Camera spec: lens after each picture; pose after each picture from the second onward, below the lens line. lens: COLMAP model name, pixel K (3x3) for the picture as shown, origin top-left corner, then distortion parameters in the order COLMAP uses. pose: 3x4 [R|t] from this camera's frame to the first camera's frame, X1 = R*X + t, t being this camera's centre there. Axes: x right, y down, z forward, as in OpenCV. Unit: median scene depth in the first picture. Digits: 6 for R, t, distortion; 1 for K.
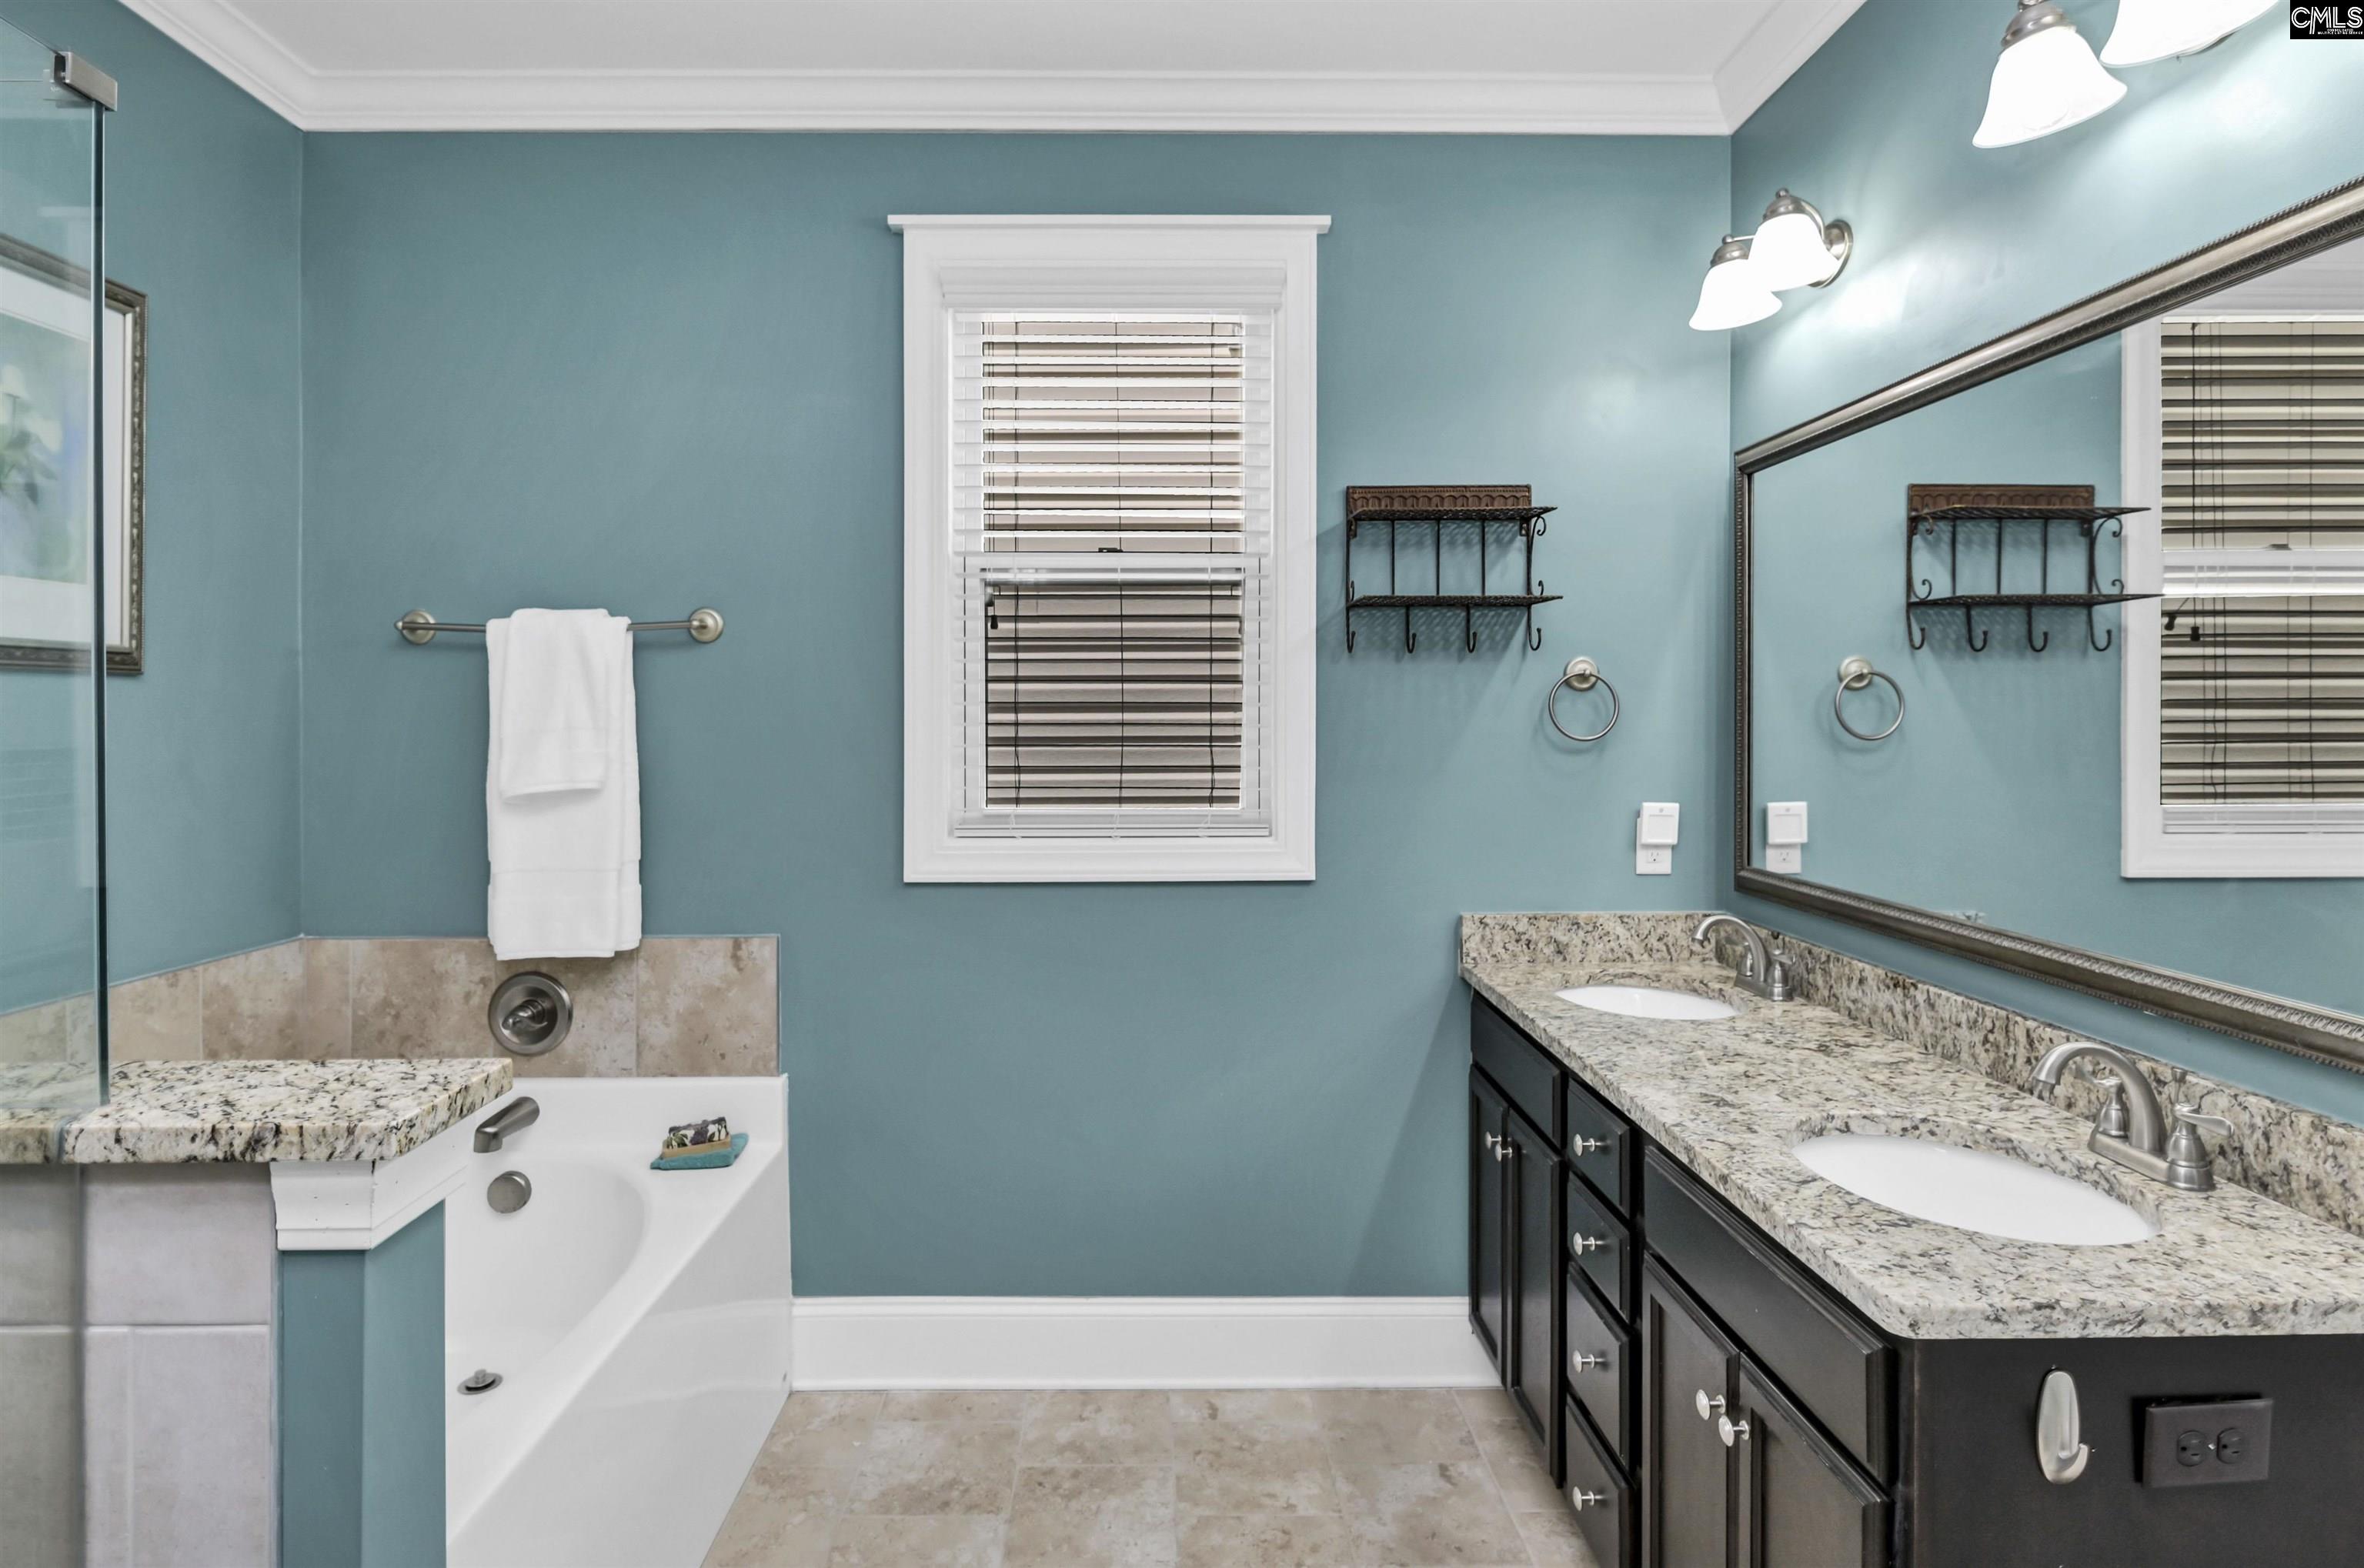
lens RADIAL K [[1219.9, 0, 1181.0], [0, 1219.9, 720.3], [0, 0, 1]] dist [-0.000875, -0.003035]
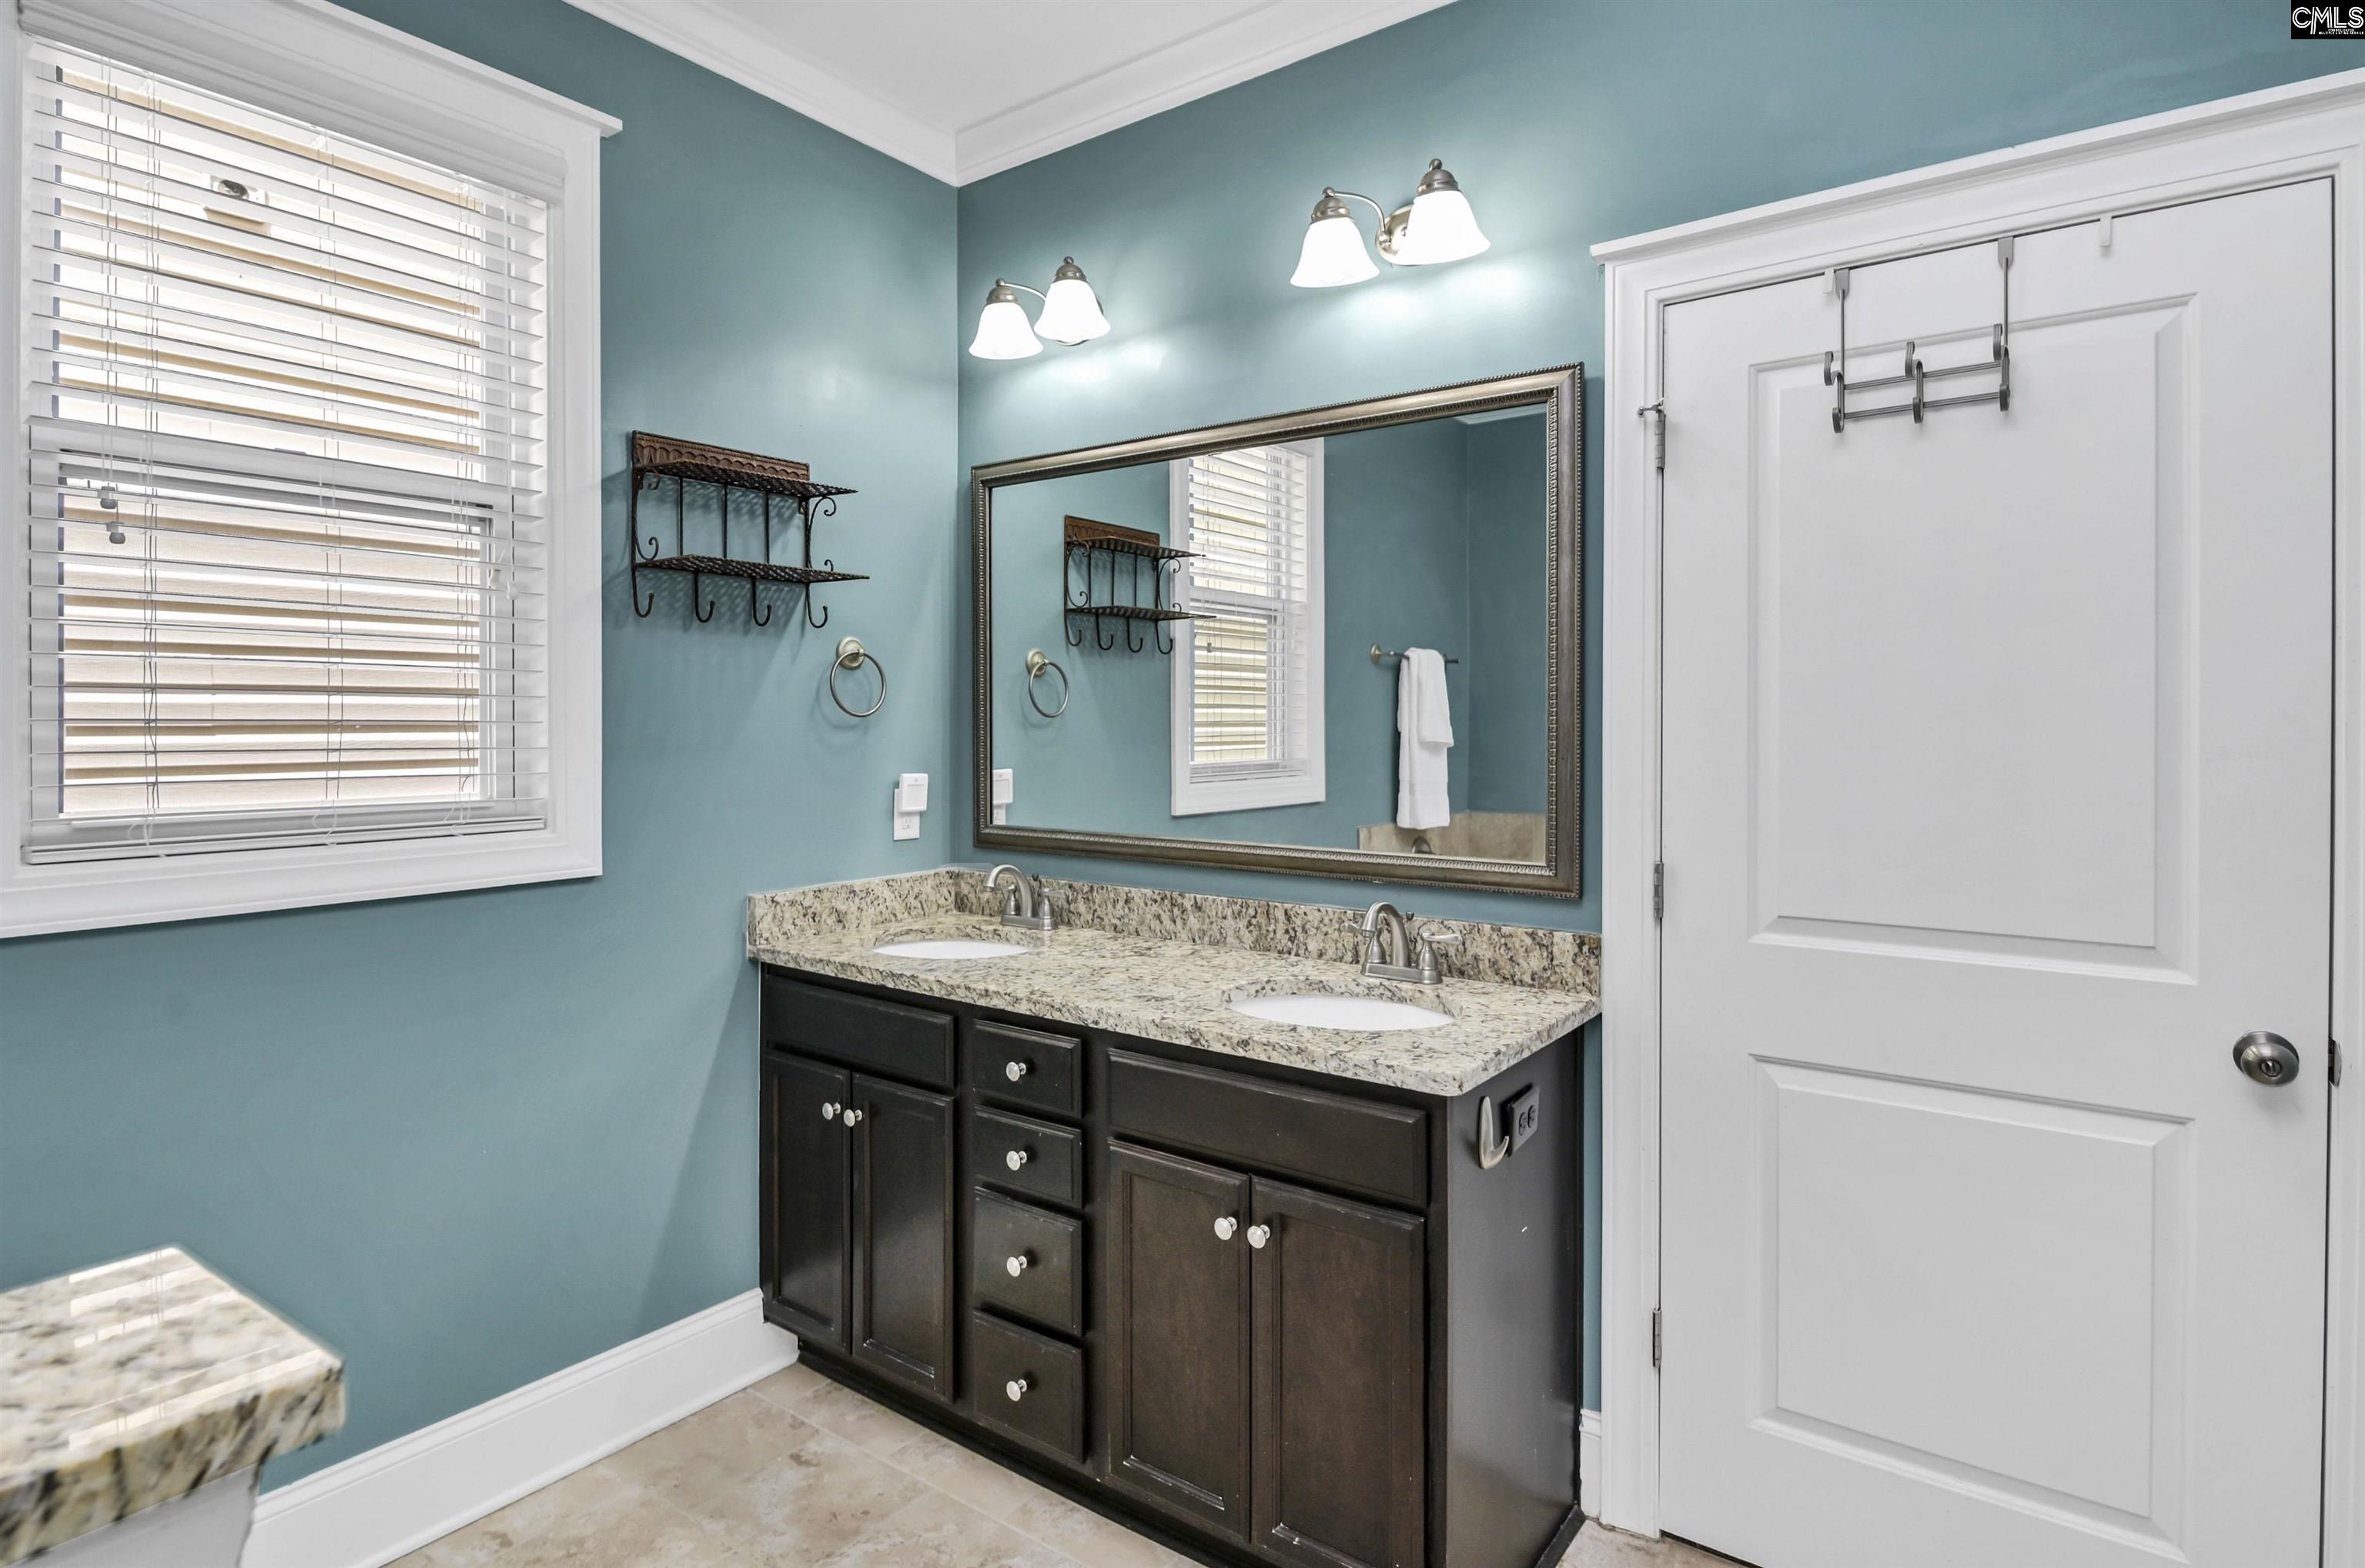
lens RADIAL K [[1179.0, 0, 1181.0], [0, 1179.0, 727.4], [0, 0, 1]] dist [-0.000423, -0.000943]
pose [[0.623815, -0.003402, 0.781565, -0.291156], [0.001196, 0.999994, 0.003397, 0.022900], [-0.781571, -0.001185, 0.623815, 0.150804]]
